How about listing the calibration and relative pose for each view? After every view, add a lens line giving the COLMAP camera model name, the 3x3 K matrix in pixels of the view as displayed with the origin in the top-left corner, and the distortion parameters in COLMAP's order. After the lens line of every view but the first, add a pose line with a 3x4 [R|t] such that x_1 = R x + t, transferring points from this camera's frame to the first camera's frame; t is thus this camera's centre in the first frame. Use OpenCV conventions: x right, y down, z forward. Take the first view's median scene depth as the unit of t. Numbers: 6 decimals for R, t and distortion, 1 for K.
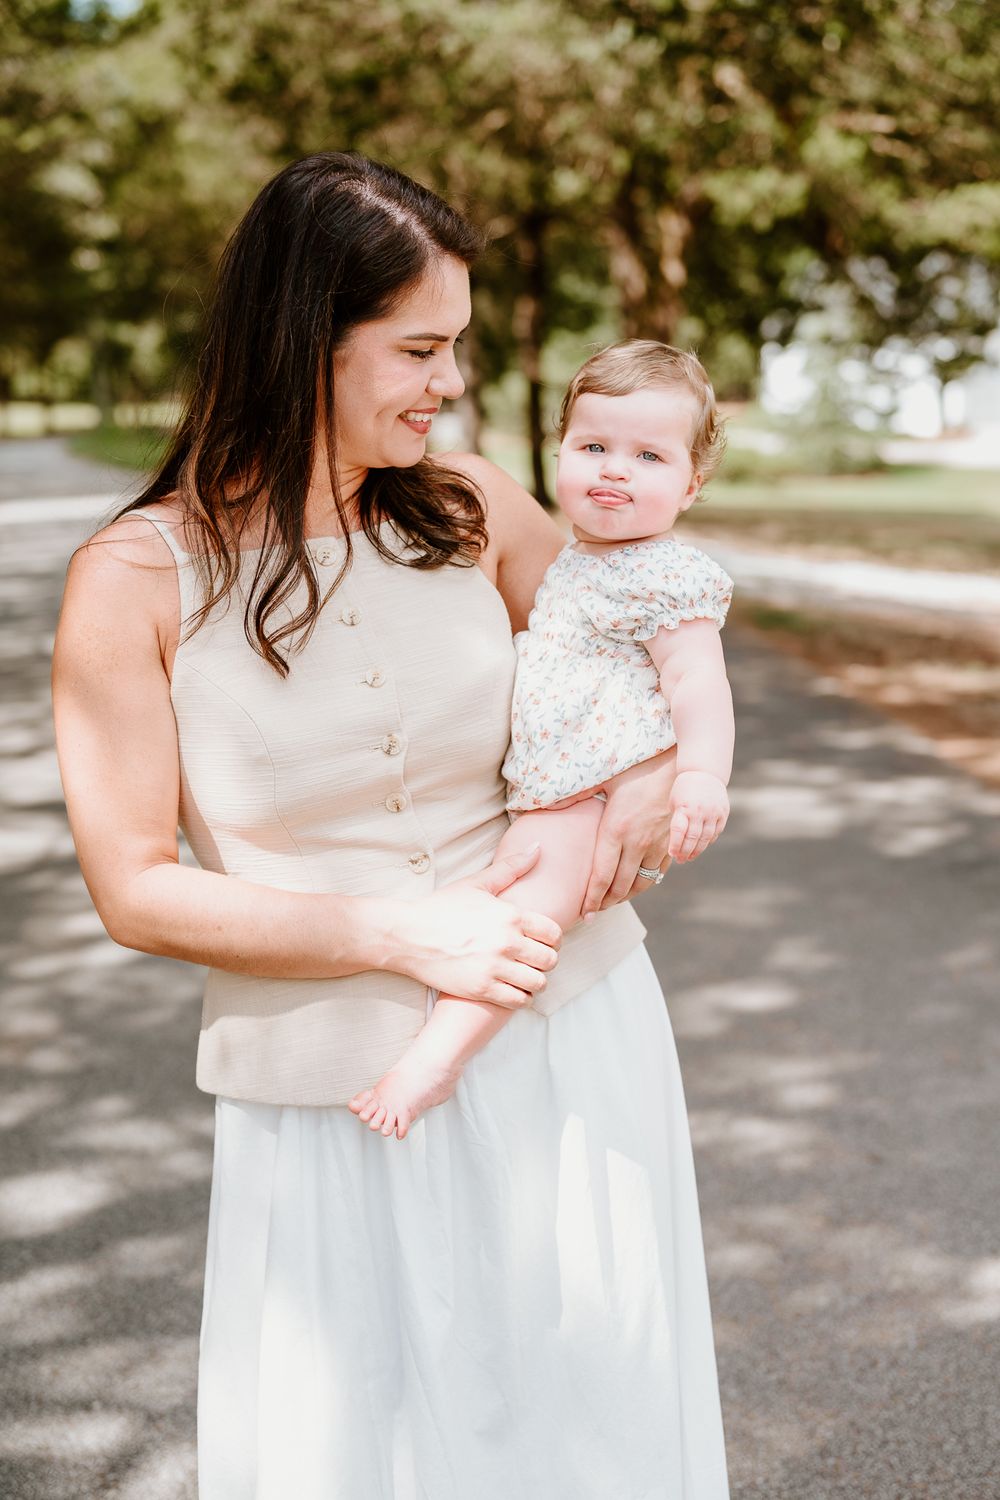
lens RADIAL K [[2073.2, 0, 503.7], [0, 2073.2, 751.3], [0, 0, 1]] dist [0.002664, 0.000000]
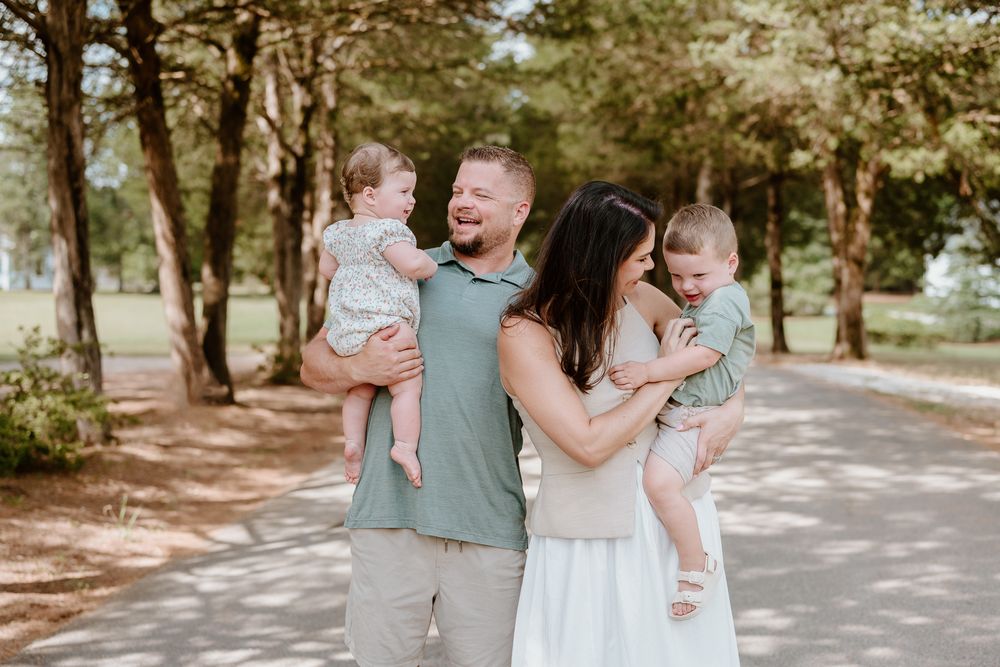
lens RADIAL K [[1382.1, 0, 503.5], [0, 1382.1, 331.5], [0, 0, 1]] dist [0.002664, 0.000000]
pose [[0.984951, 0.008241, -0.172639, -0.010270], [-0.032348, 0.990002, -0.137296, 0.025513], [0.169781, 0.140814, 0.975369, -0.103164]]
